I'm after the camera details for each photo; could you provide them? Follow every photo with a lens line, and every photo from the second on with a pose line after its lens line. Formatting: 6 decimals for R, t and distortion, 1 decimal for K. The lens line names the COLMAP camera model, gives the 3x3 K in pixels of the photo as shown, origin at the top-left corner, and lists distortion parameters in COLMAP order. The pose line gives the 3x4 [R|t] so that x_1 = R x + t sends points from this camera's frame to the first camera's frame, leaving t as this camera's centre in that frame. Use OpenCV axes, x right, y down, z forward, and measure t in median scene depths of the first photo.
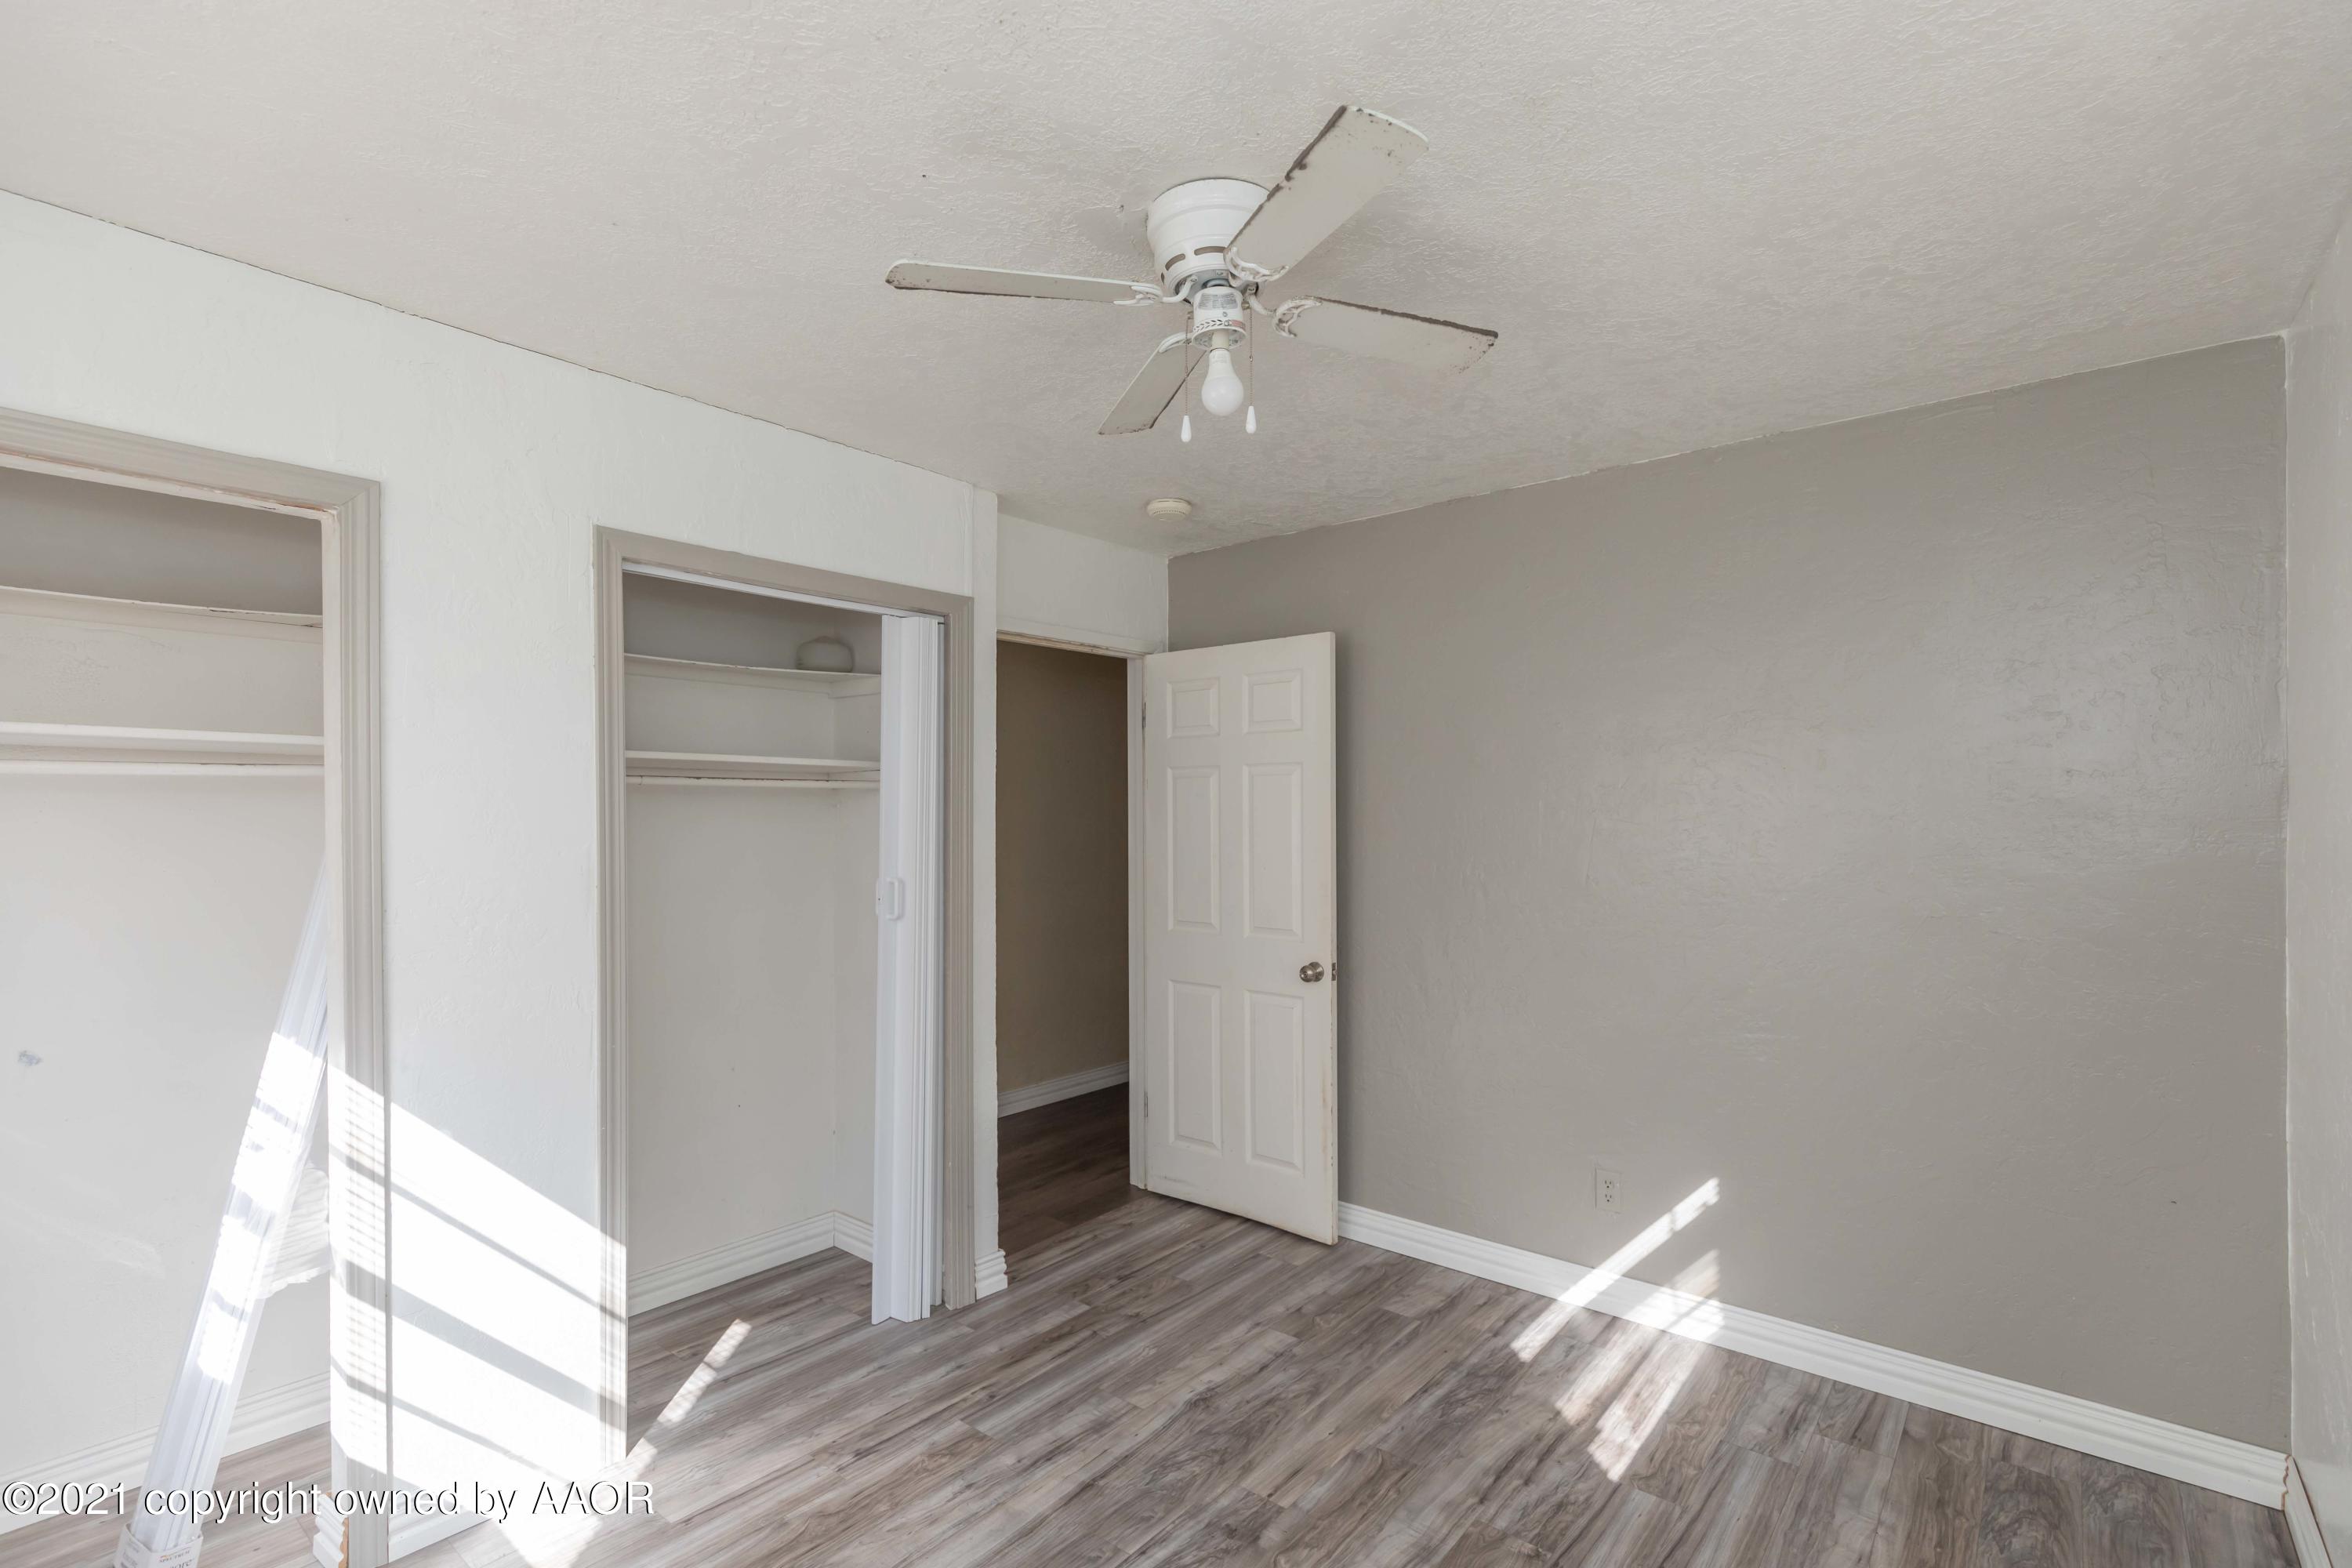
lens RADIAL K [[1046.1, 0, 1178.0], [0, 1046.1, 820.5], [0, 0, 1]] dist [0.002283, 0.000128]
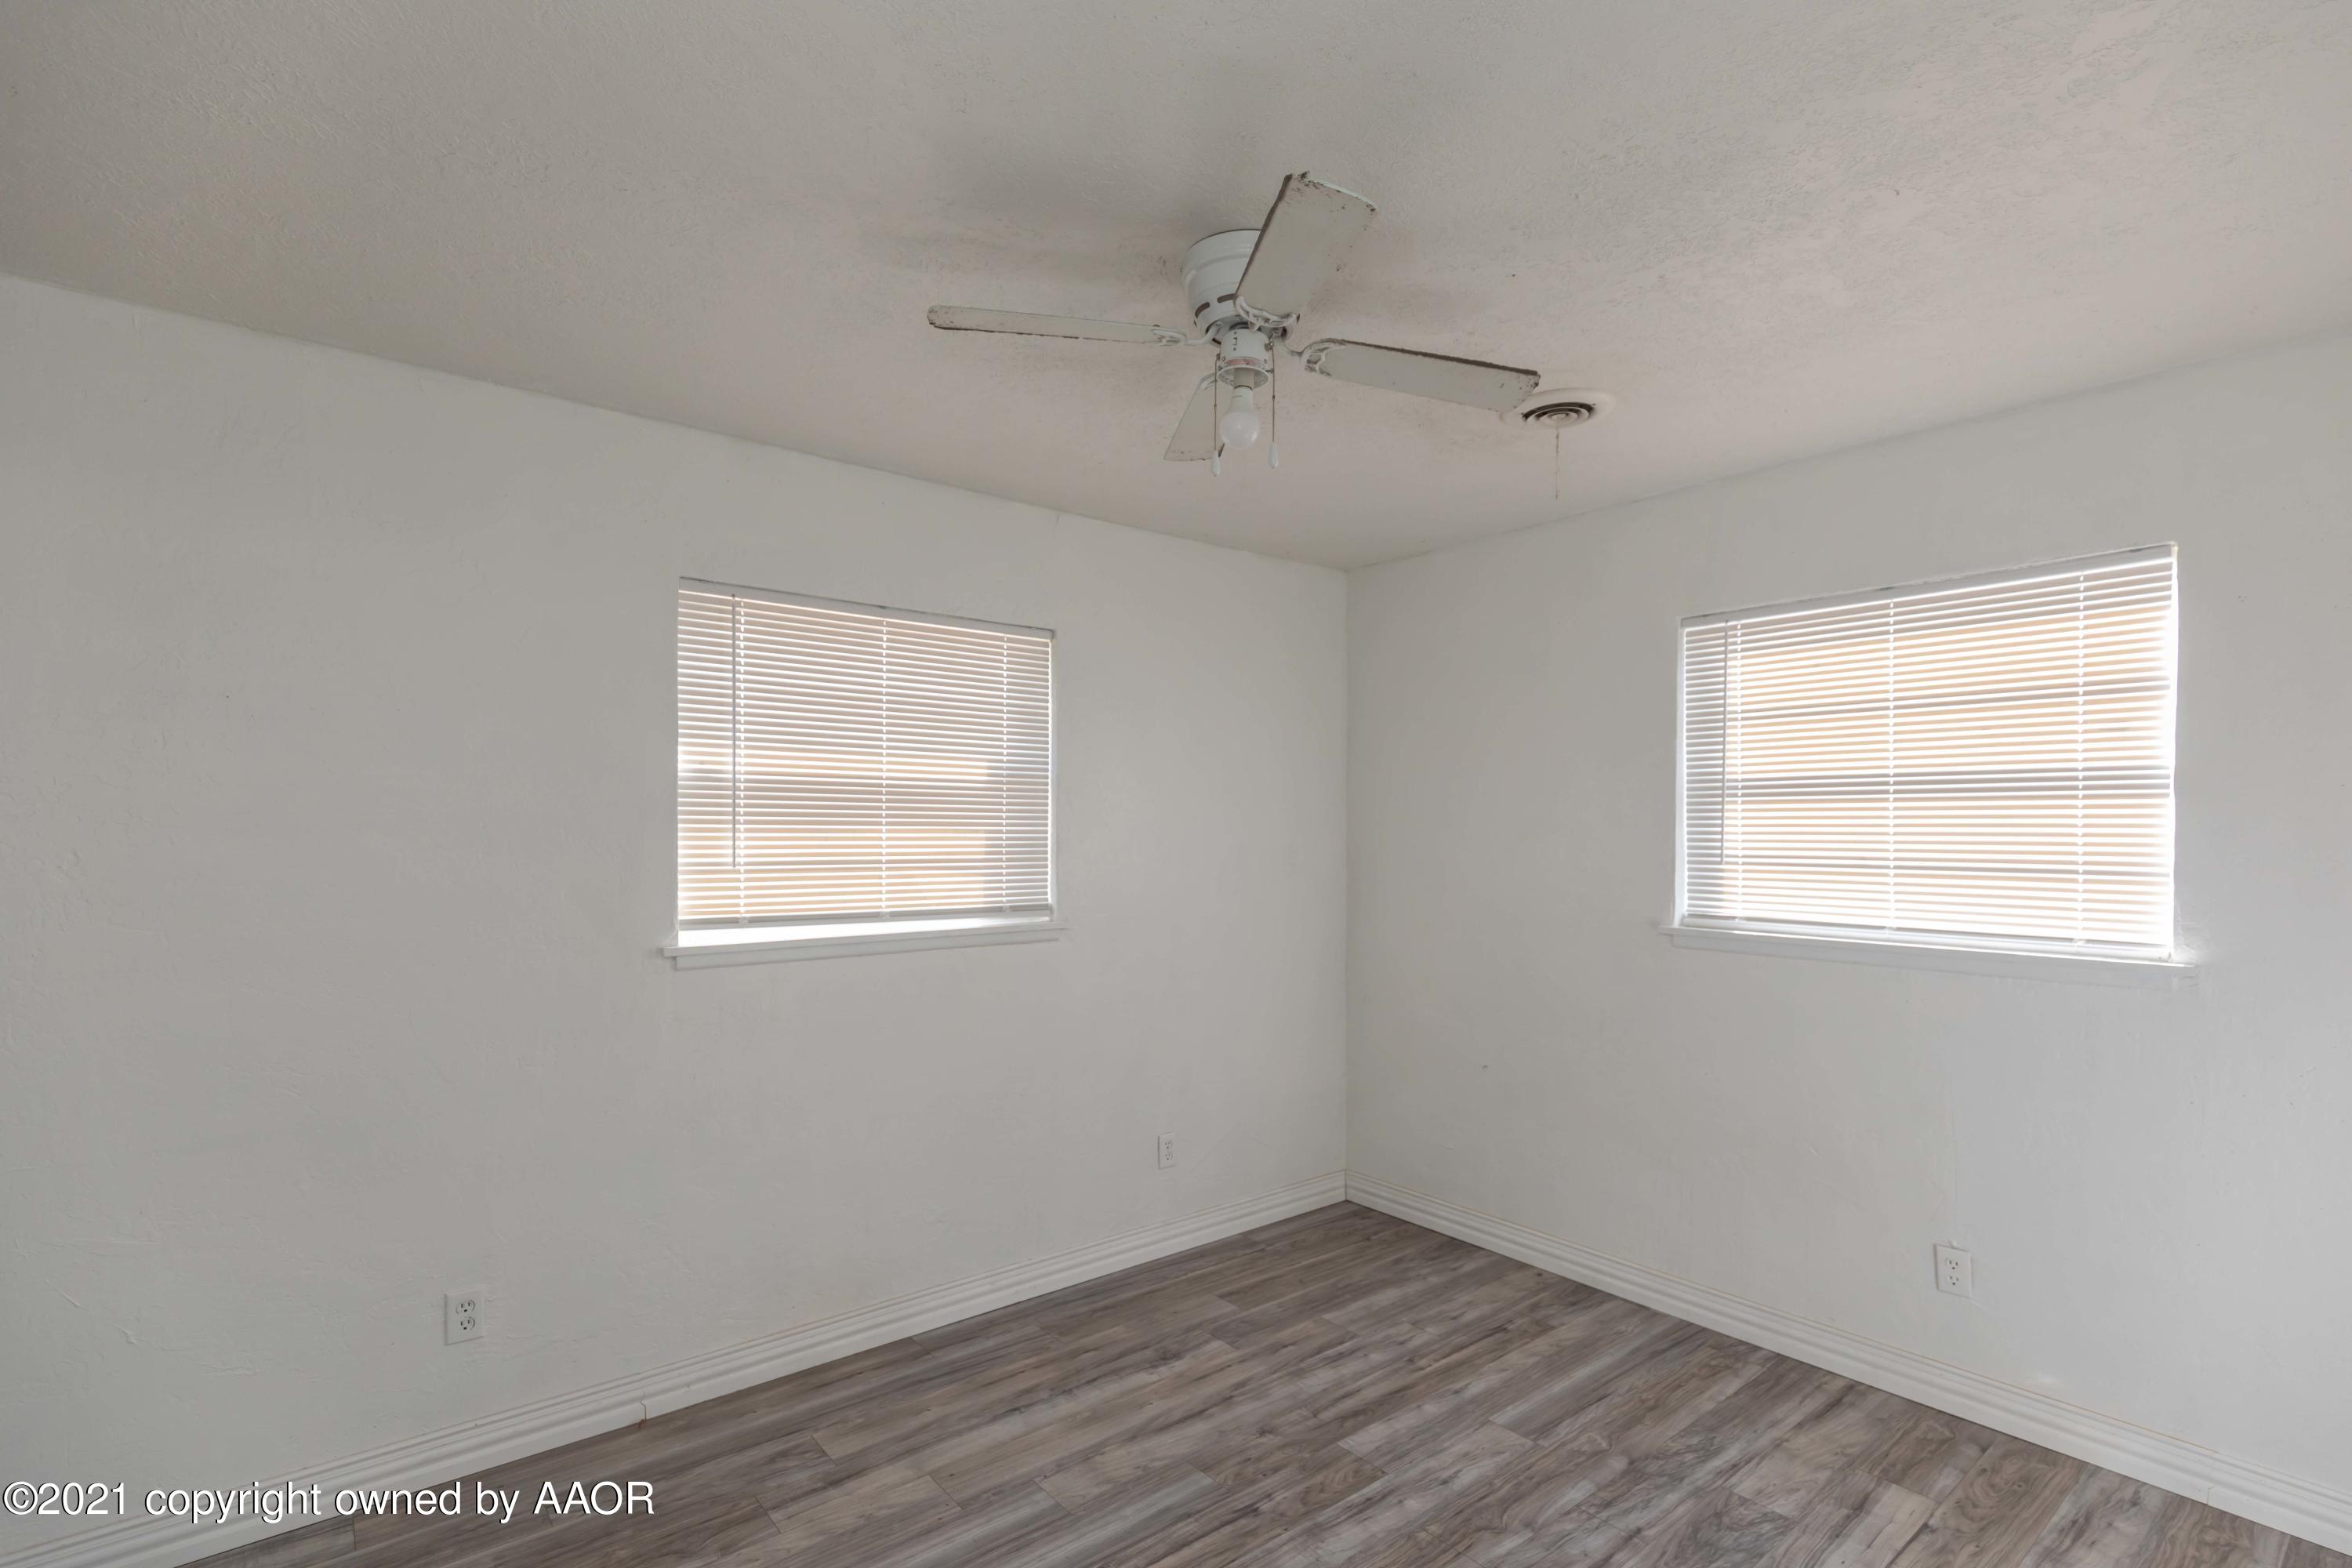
lens RADIAL K [[1022.3, 0, 1182.6], [0, 1022.3, 852.2], [0, 0, 1]] dist [0.000963, 0.000167]
pose [[-0.965752, -0.008402, 0.259330, -0.133717], [-0.001520, 0.999642, 0.026727, -0.001301], [-0.259461, 0.025417, -0.965419, 1.293723]]
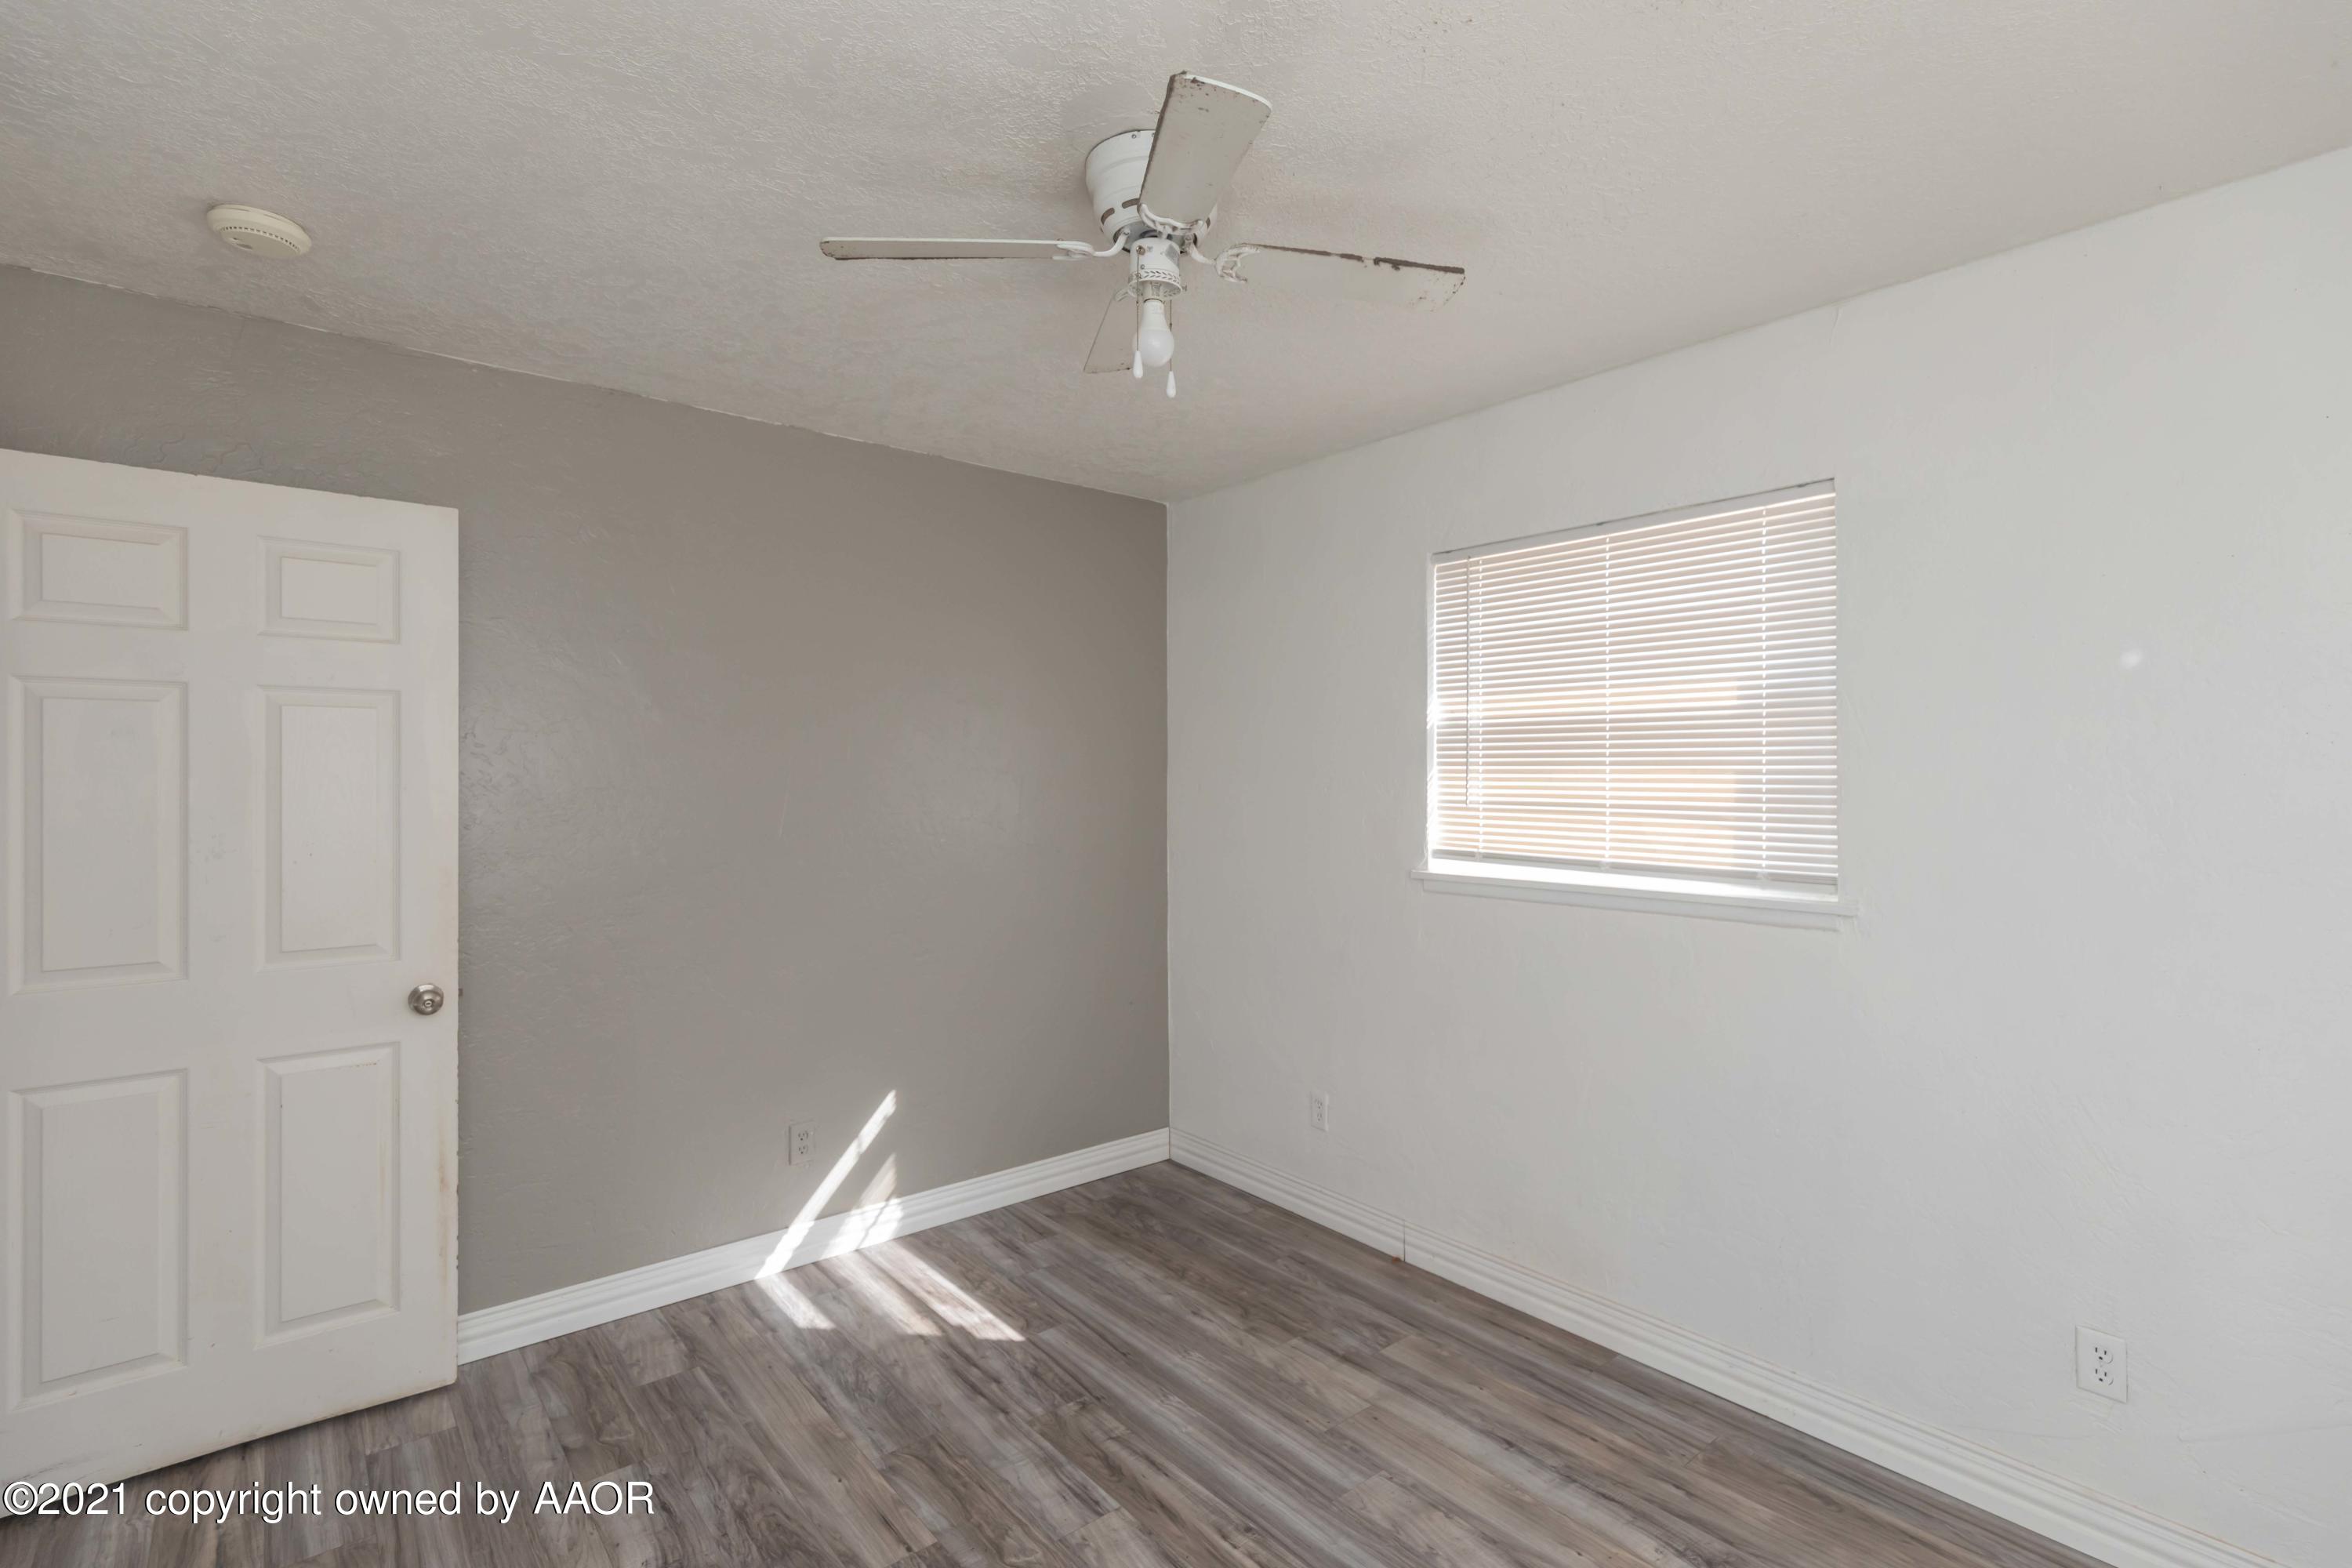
lens RADIAL K [[1076.4, 0, 1205.7], [0, 1076.4, 780.8], [0, 0, 1]] dist [0.000885, 0.000920]
pose [[0.202923, -0.010618, 0.979137, -0.627831], [0.010981, 0.999903, 0.008567, 0.001297], [-0.979133, 0.009014, 0.203020, 0.490723]]
